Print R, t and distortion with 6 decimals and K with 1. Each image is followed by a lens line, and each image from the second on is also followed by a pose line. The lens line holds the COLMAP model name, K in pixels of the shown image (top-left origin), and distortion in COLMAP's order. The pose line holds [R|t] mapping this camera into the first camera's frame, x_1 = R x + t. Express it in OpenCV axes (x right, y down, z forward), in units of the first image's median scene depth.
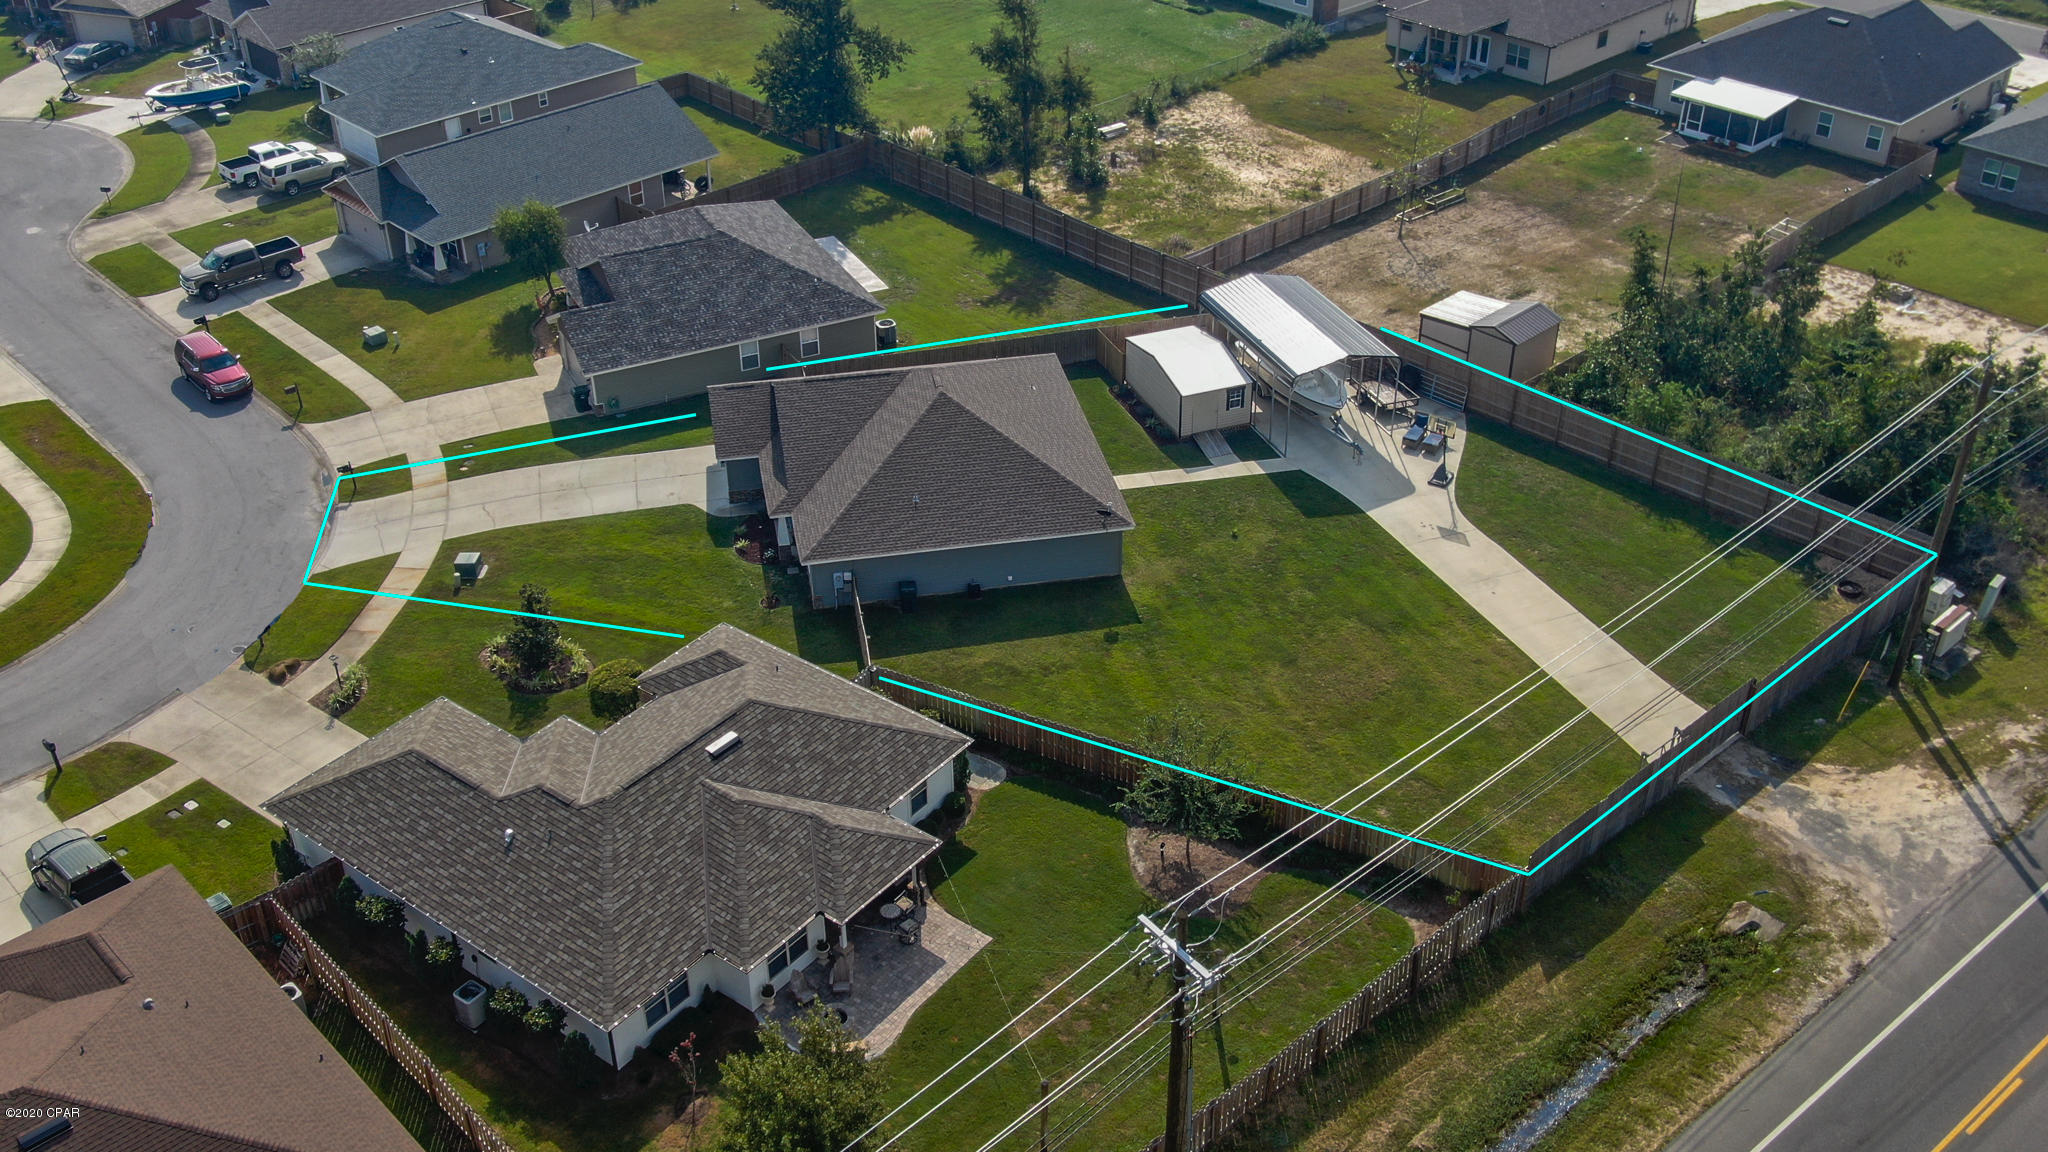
lens RADIAL K [[1946.8, 0, 1024.0], [0, 1946.8, 576.0], [0, 0, 1]] dist [0.010206, 0.008784]
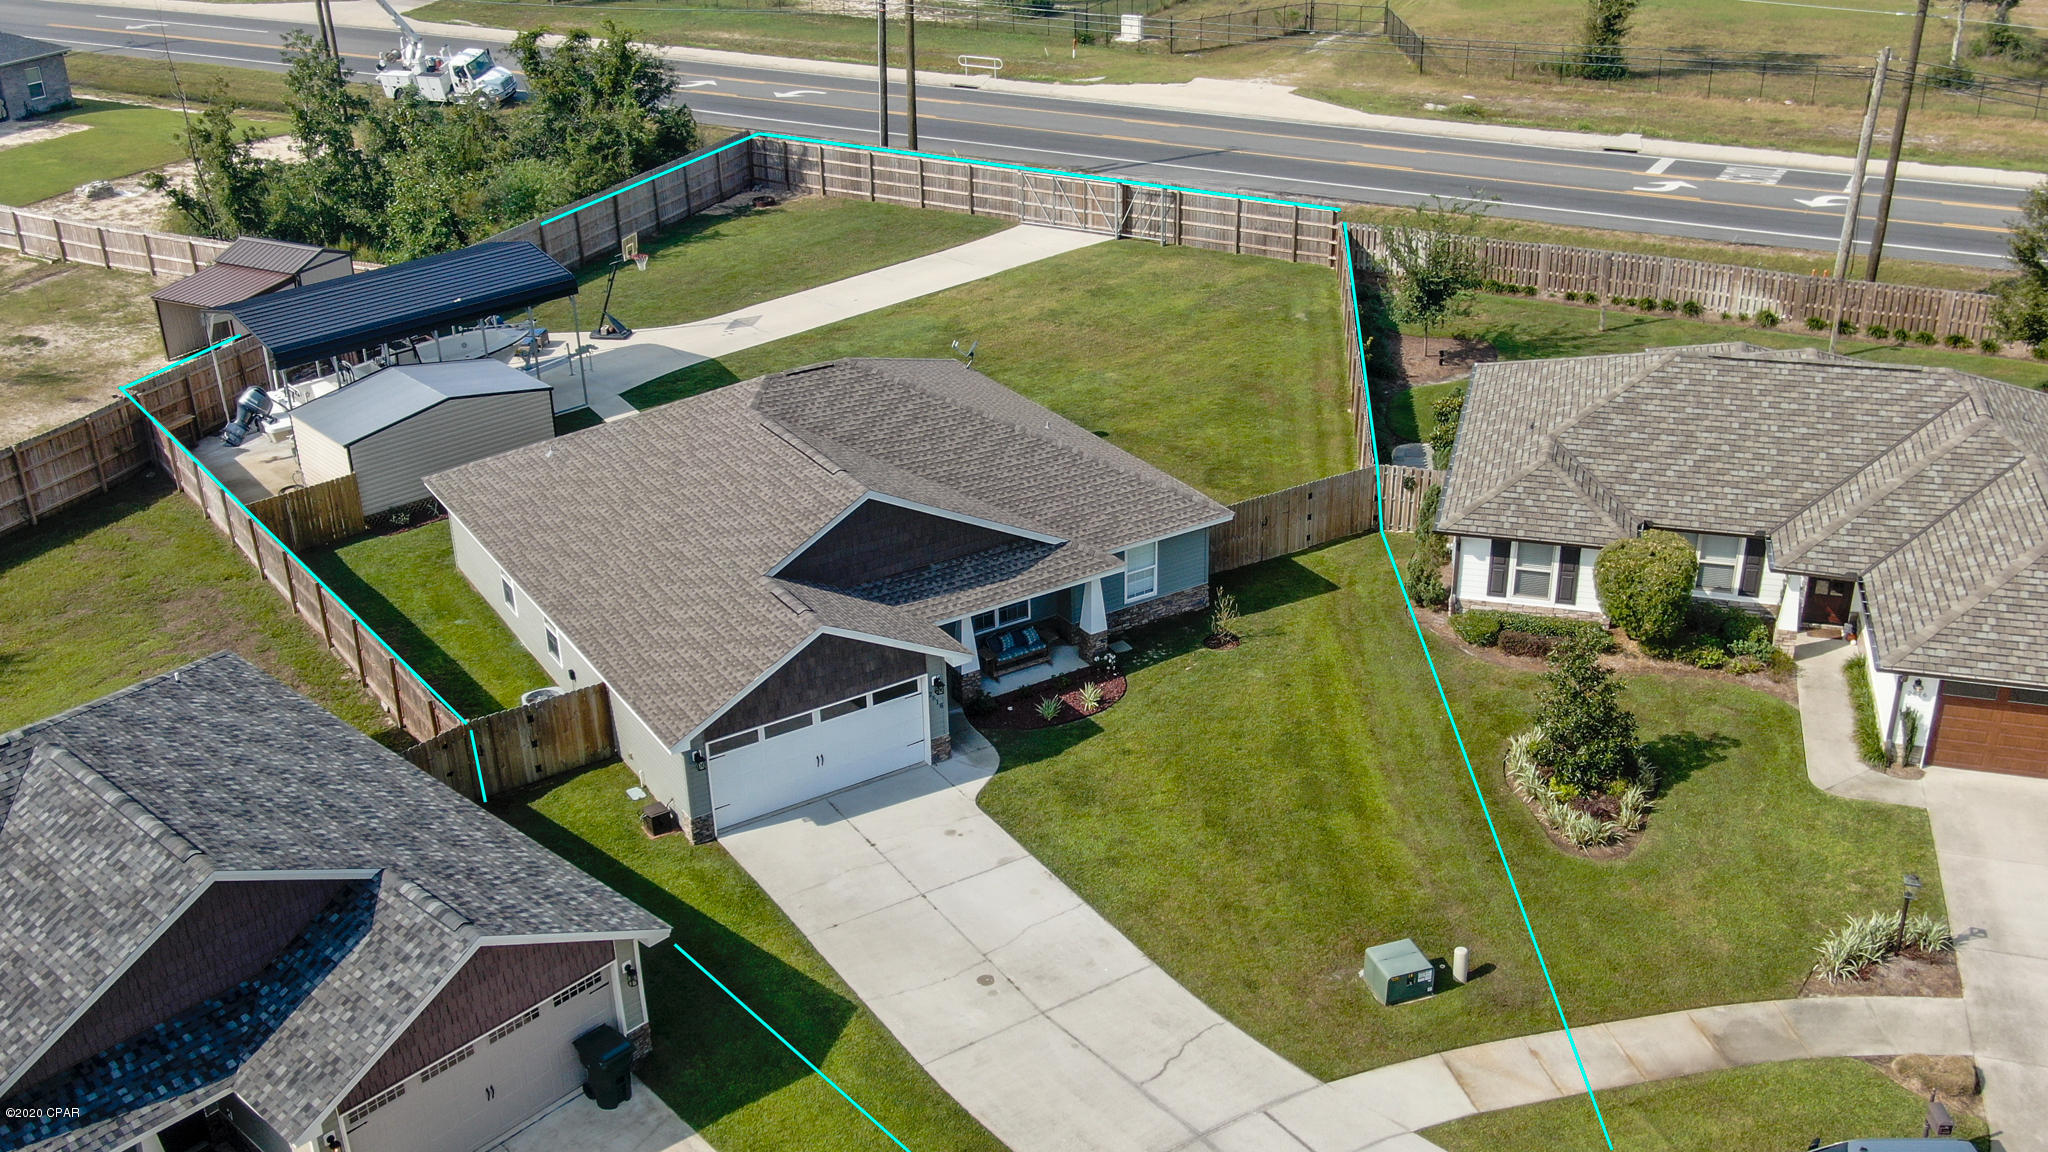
lens RADIAL K [[1954.3, 0, 1024.0], [0, 1954.3, 576.0], [0, 0, 1]] dist [-0.002254, 0.005279]
pose [[-0.358561, -0.392504, 0.846980, -0.508552], [0.527483, 0.663390, 0.530731, -0.291803], [-0.770192, 0.637067, -0.030827, 0.888496]]
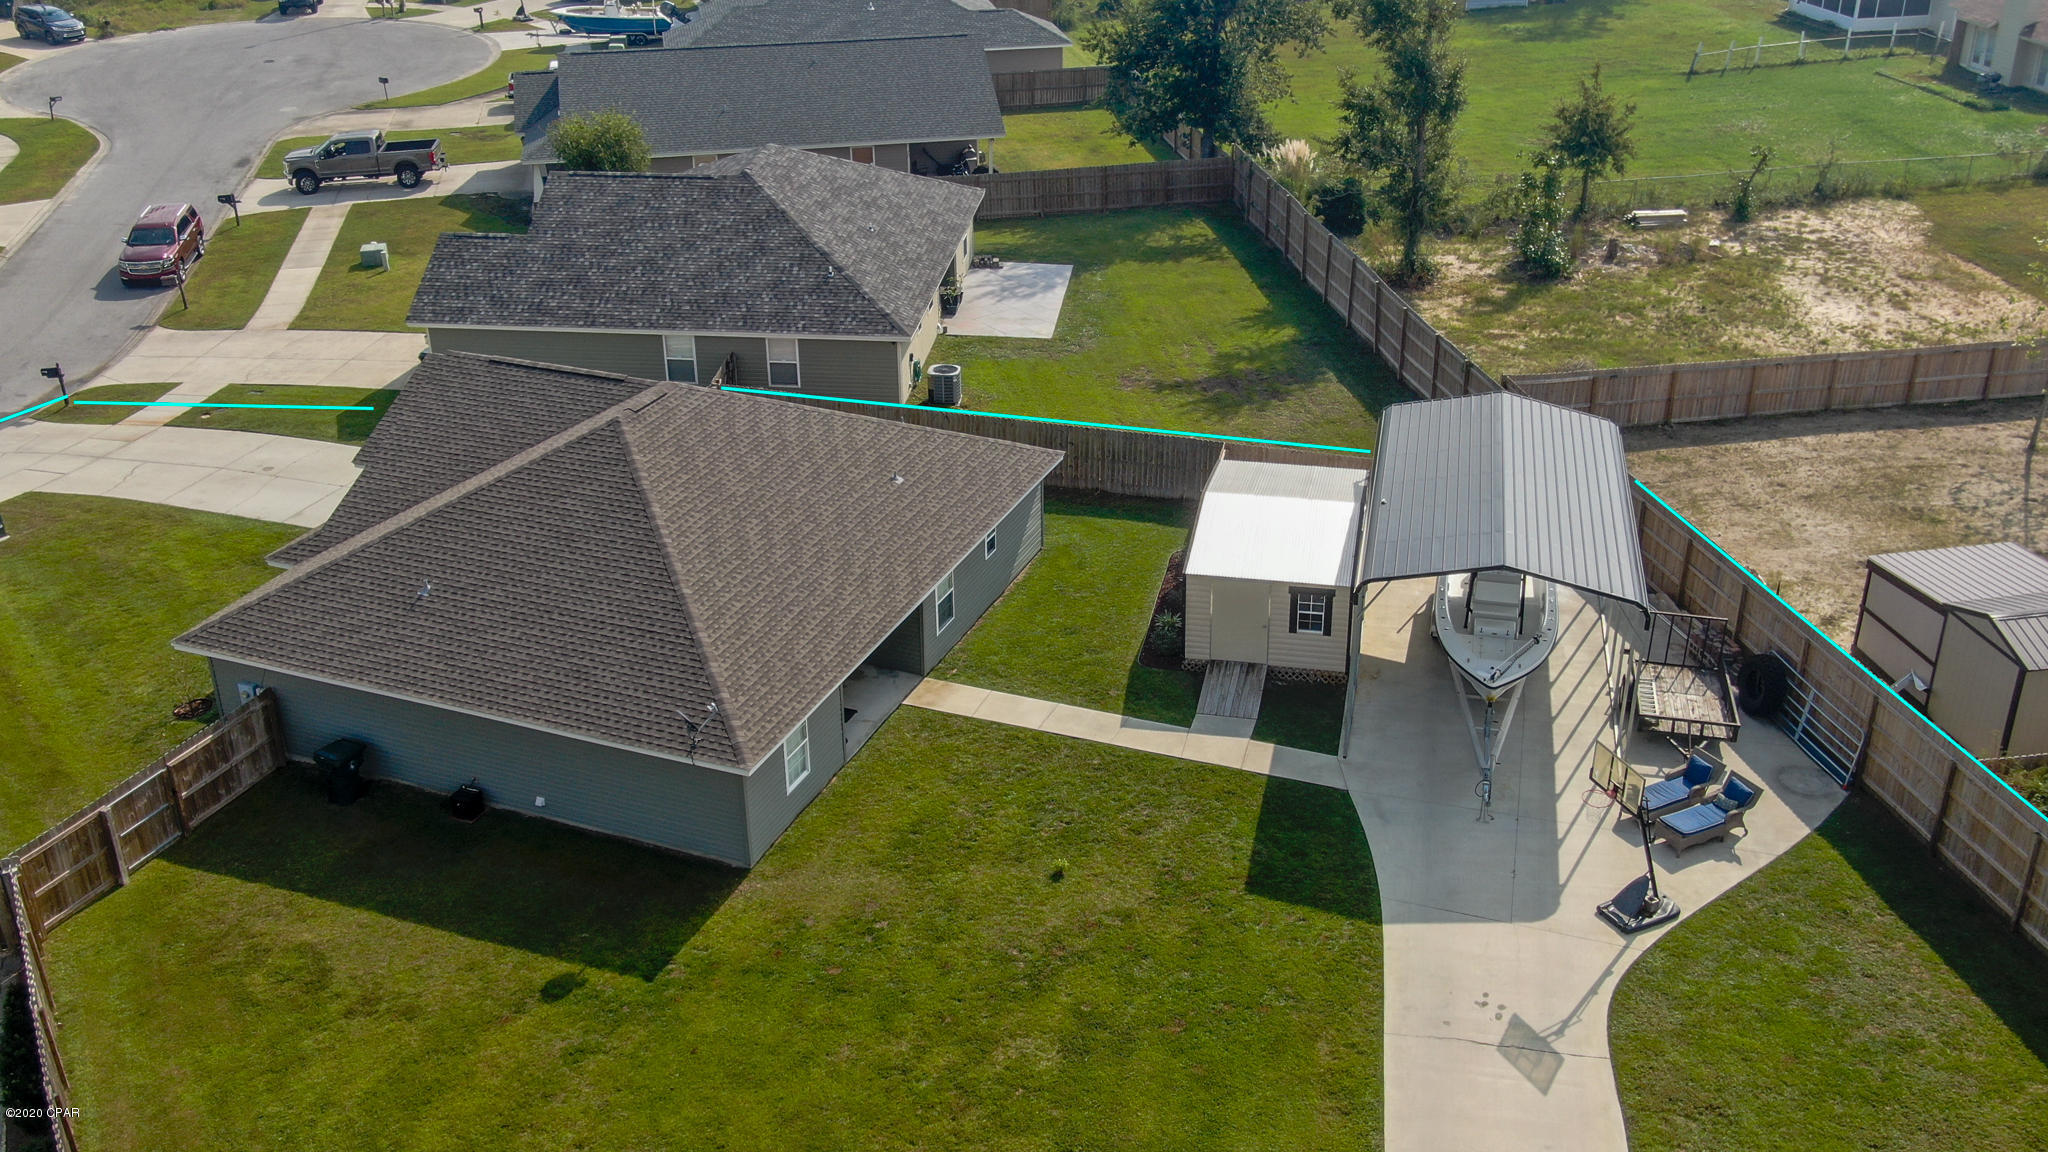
lens RADIAL K [[1946.8, 0, 1024.0], [0, 1946.8, 576.0], [0, 0, 1]] dist [0.010206, 0.008784]
pose [[0.835183, 0.242679, -0.493535, 0.269888], [-0.295810, 0.954740, -0.031122, -0.061529], [0.463645, 0.171986, 0.869169, 0.533299]]
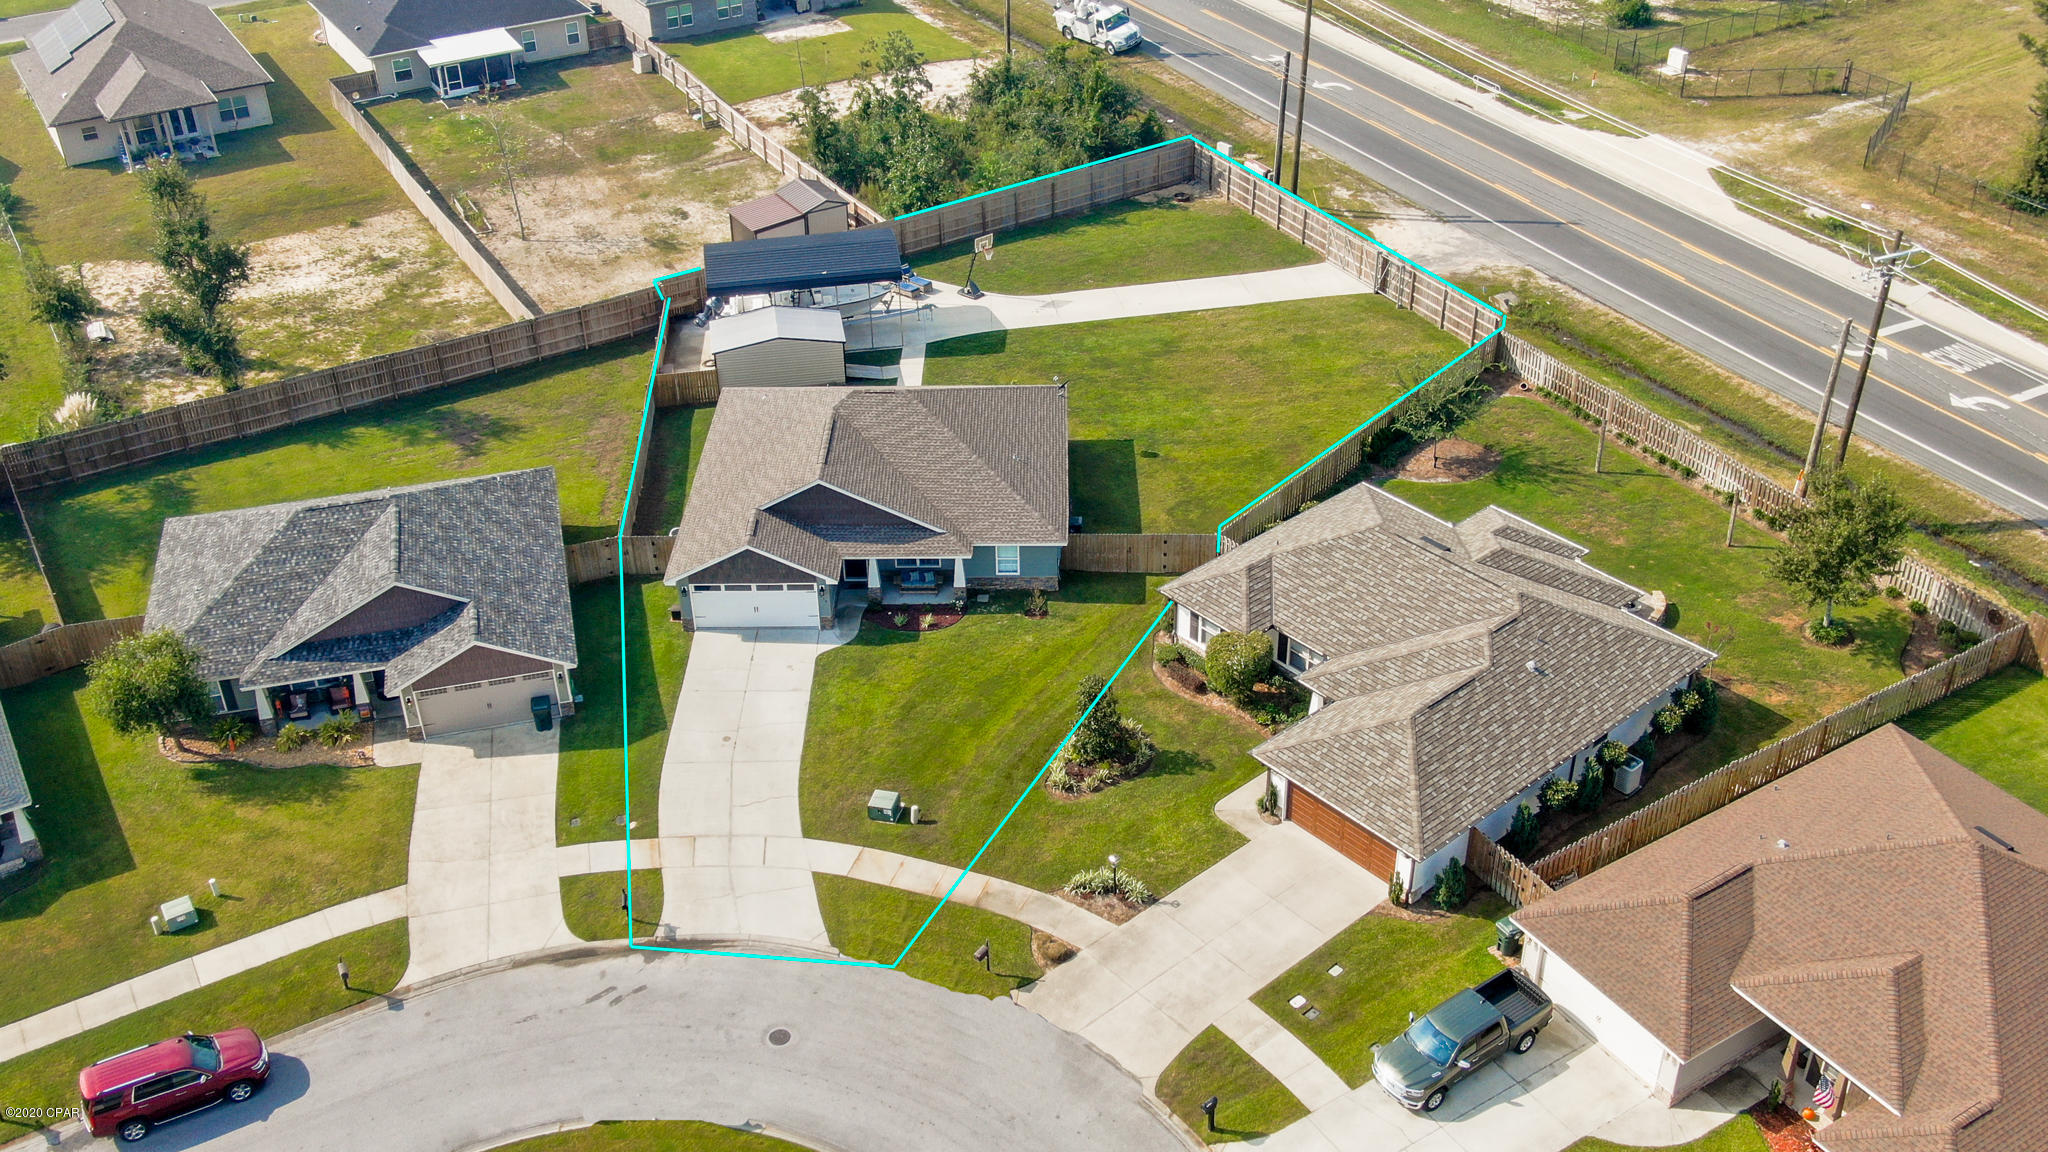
lens RADIAL K [[1954.3, 0, 1024.0], [0, 1954.3, 576.0], [0, 0, 1]] dist [-0.002254, 0.005279]
pose [[0.205137, -0.531869, 0.821605, -0.793225], [0.546311, 0.758738, 0.354770, -0.302116], [-0.812074, 0.376075, 0.446211, 0.467644]]
